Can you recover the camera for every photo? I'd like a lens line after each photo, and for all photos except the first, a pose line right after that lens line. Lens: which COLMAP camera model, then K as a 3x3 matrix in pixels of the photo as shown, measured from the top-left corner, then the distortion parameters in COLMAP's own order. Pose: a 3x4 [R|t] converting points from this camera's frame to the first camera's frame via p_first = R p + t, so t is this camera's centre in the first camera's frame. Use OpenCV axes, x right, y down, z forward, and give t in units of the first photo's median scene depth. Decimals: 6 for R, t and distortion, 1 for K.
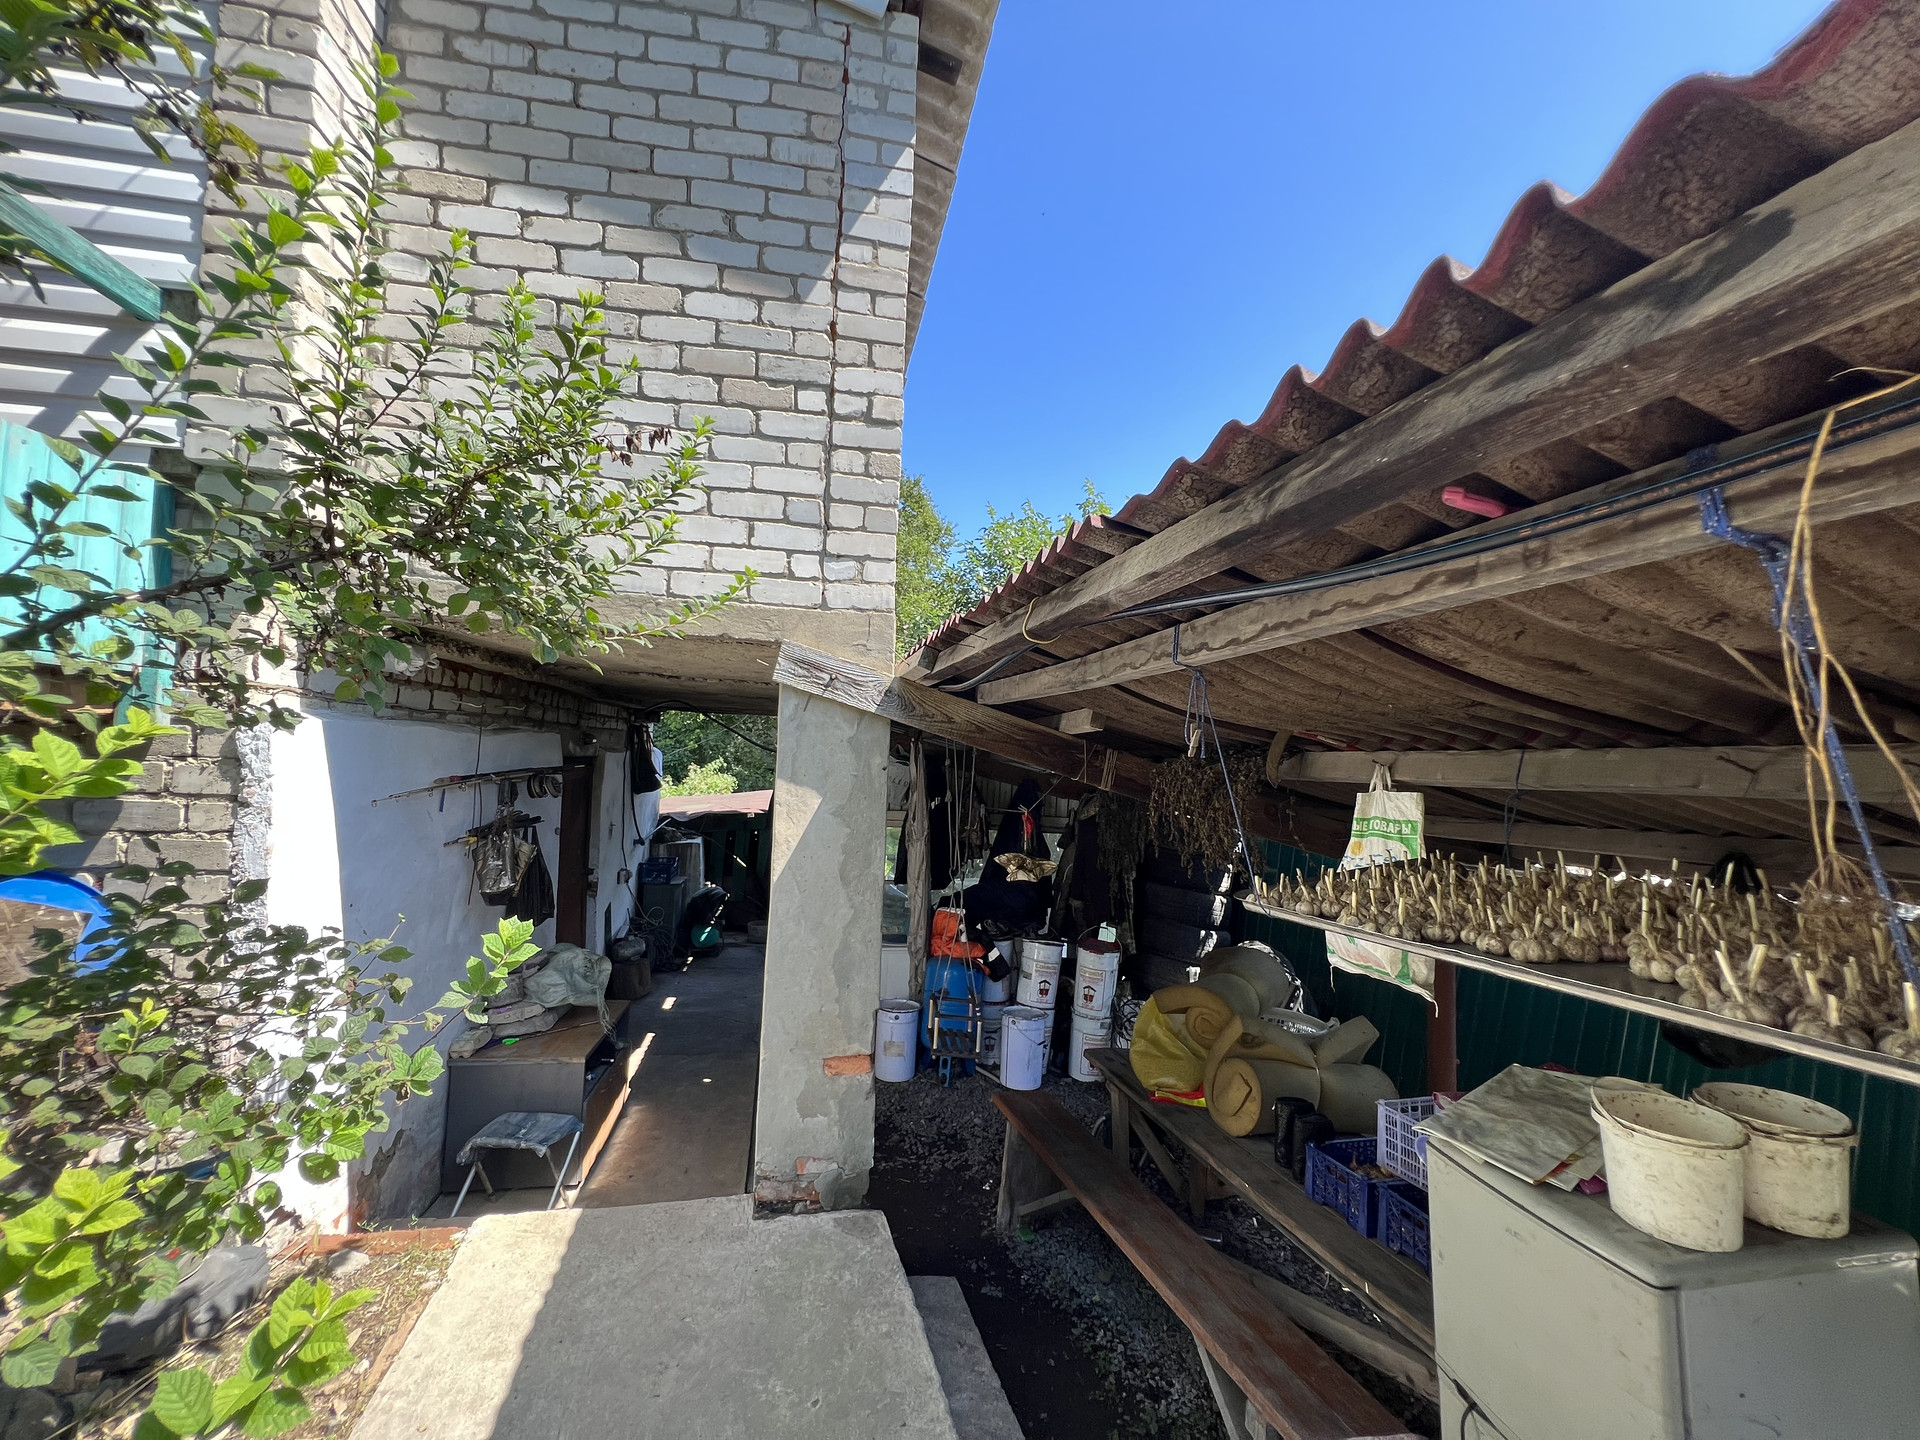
lens RADIAL K [[770.3, 0, 958.4], [0, 770.3, 715.5], [0, 0, 1]] dist [-0.002441, 0.001373]
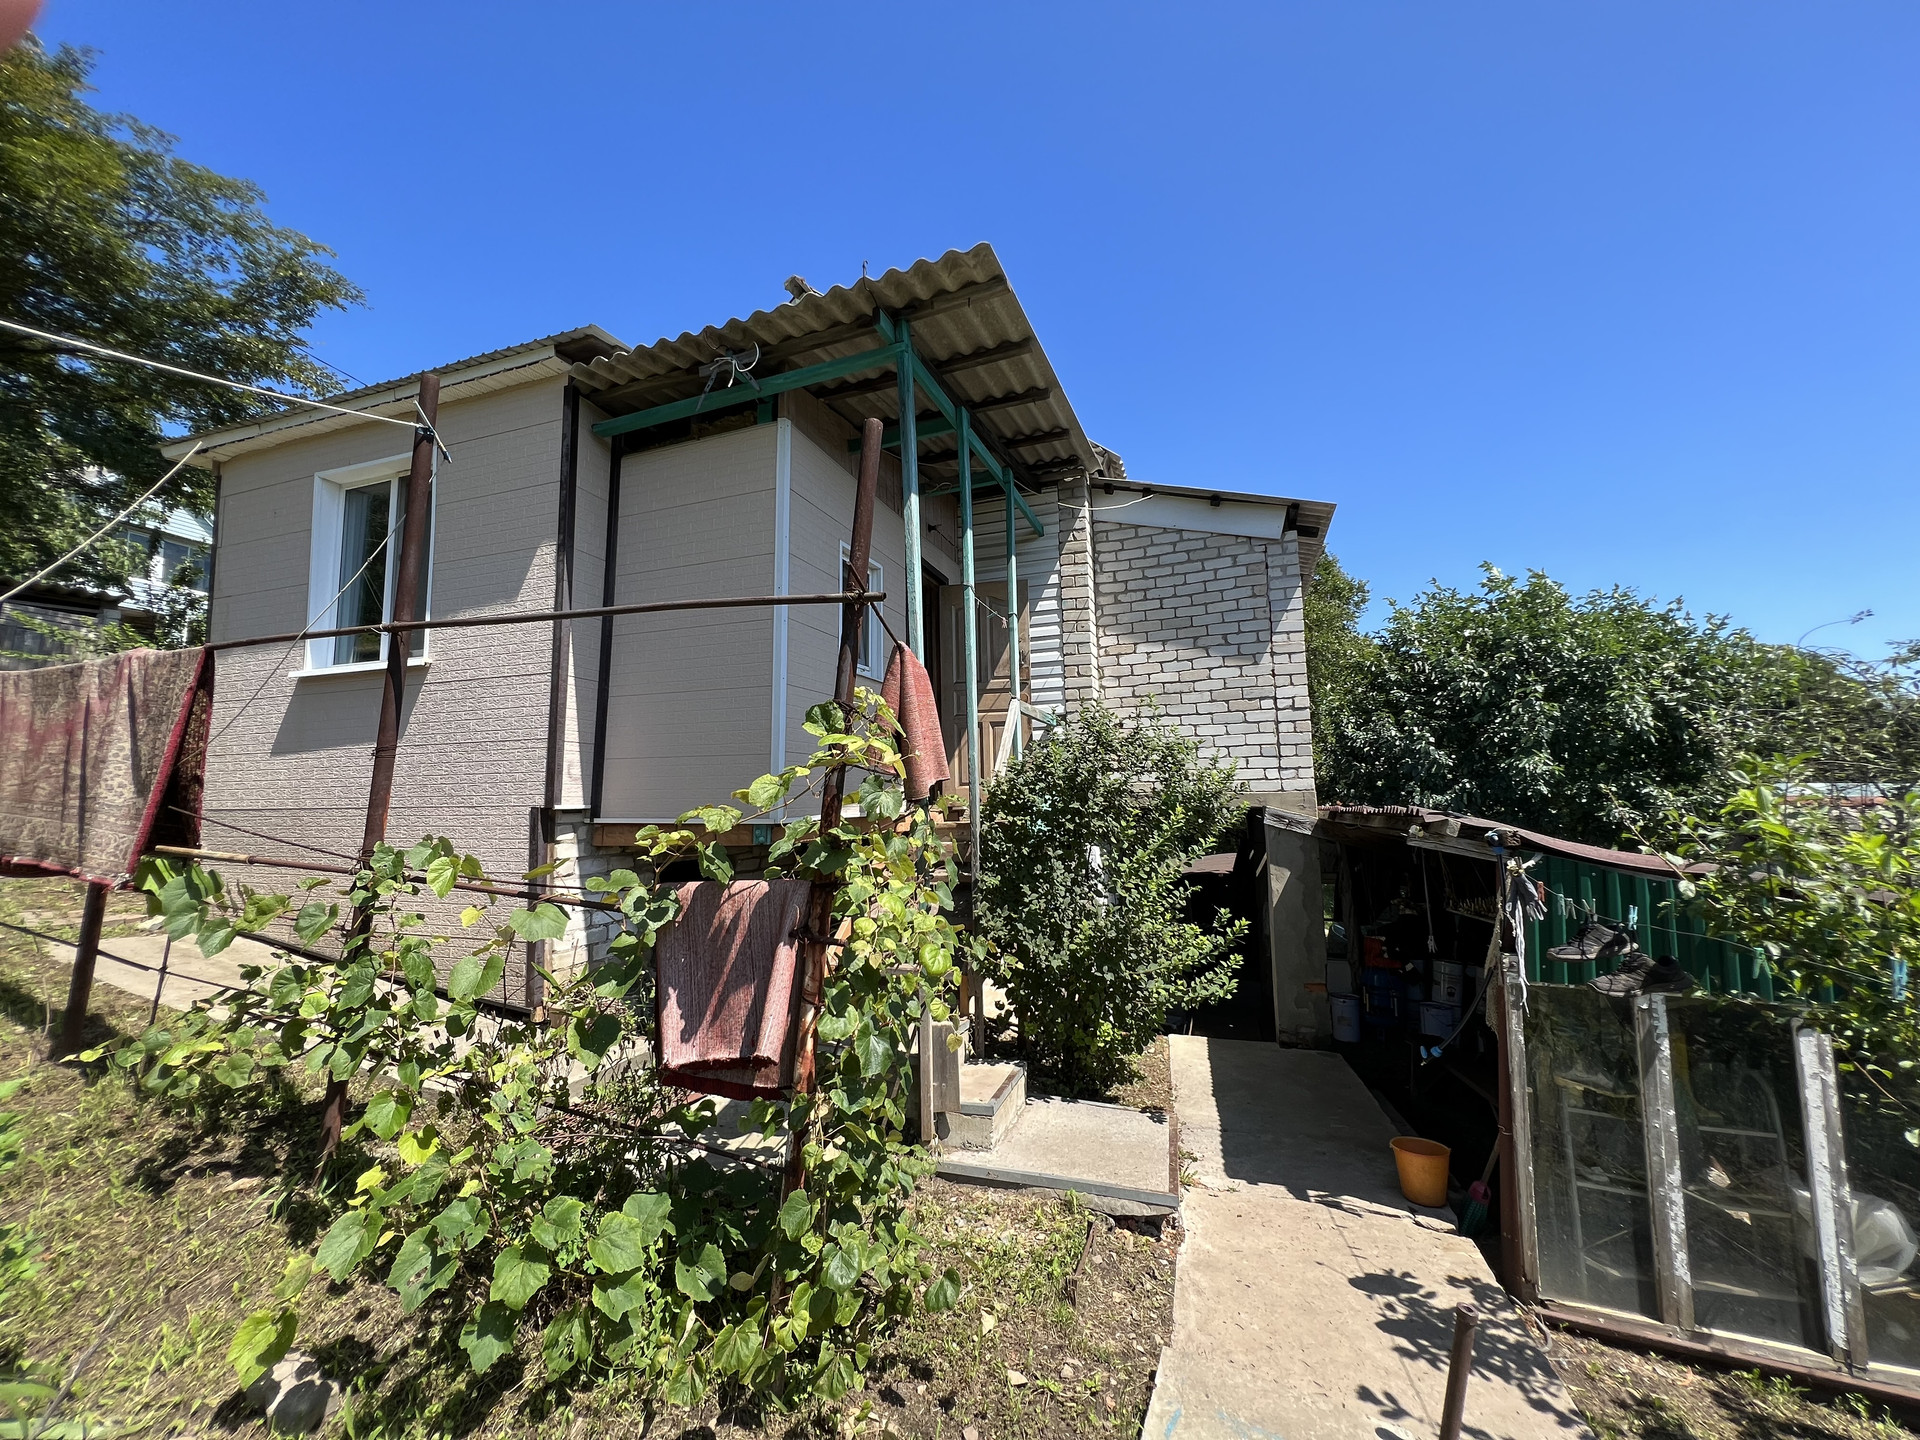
lens RADIAL K [[770.3, 0, 958.4], [0, 770.3, 715.5], [0, 0, 1]] dist [-0.002441, 0.001373]
pose [[0.861731, -0.108206, -0.495693, 0.166538], [0.073900, 0.993343, -0.088369, -0.234573], [0.501955, 0.039518, 0.863990, -1.562707]]
